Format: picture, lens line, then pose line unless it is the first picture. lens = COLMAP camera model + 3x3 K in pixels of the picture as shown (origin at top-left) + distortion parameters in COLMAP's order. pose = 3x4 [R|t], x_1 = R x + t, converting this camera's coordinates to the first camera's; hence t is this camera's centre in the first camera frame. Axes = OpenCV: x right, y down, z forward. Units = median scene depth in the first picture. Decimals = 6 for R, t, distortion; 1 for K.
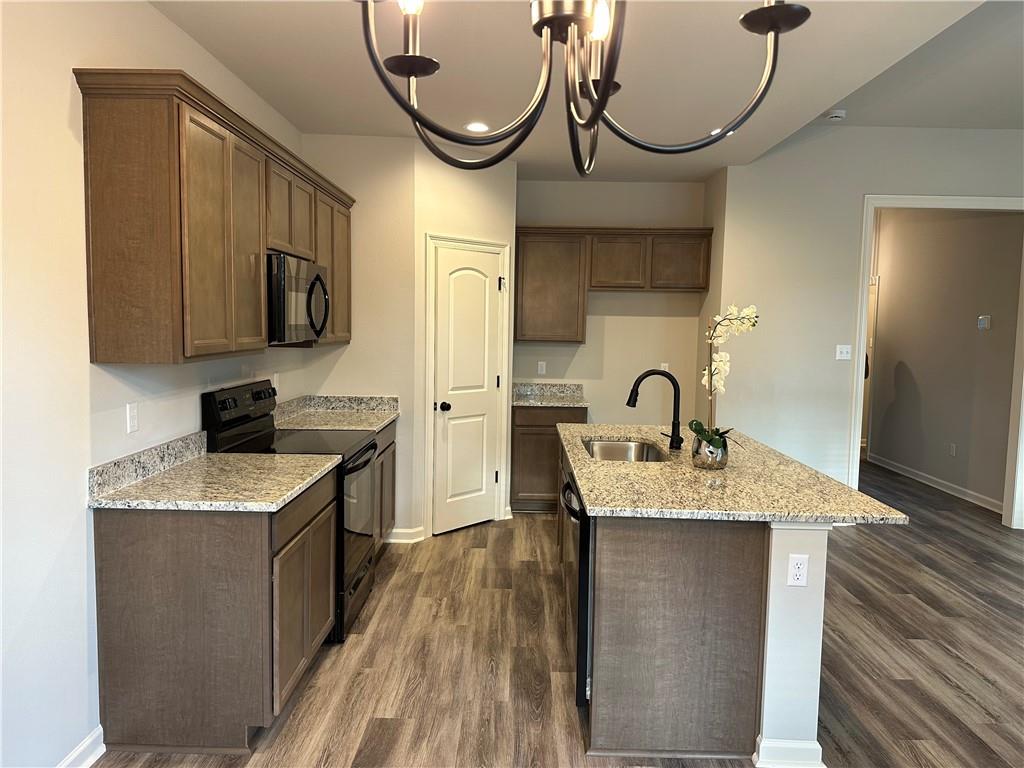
lens RADIAL K [[722.8, 0, 512.0], [0, 722.8, 377.3], [0, 0, 1]] dist [0.058307, -0.074779]
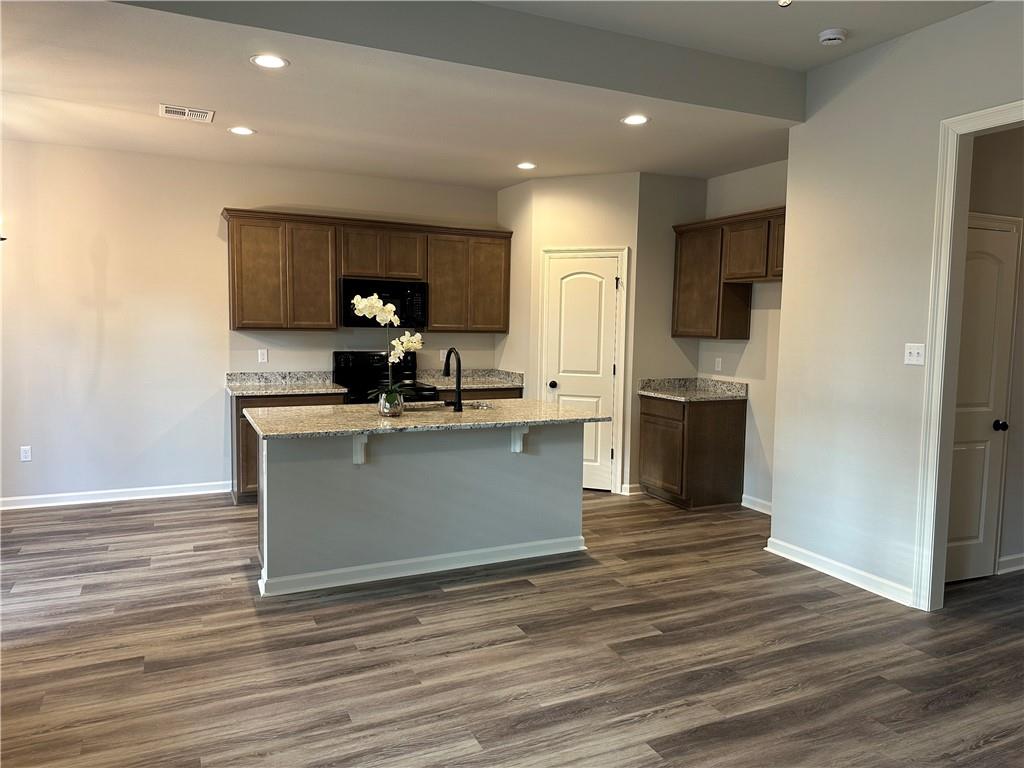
lens RADIAL K [[722.8, 0, 512.4], [0, 722.8, 378.3], [0, 0, 1]] dist [0.058307, -0.074779]
pose [[0.427257, 0.060835, -0.902081, 1.342932], [-0.077916, 0.996499, 0.030299, -0.003744], [0.900767, 0.057341, 0.430501, 0.528562]]
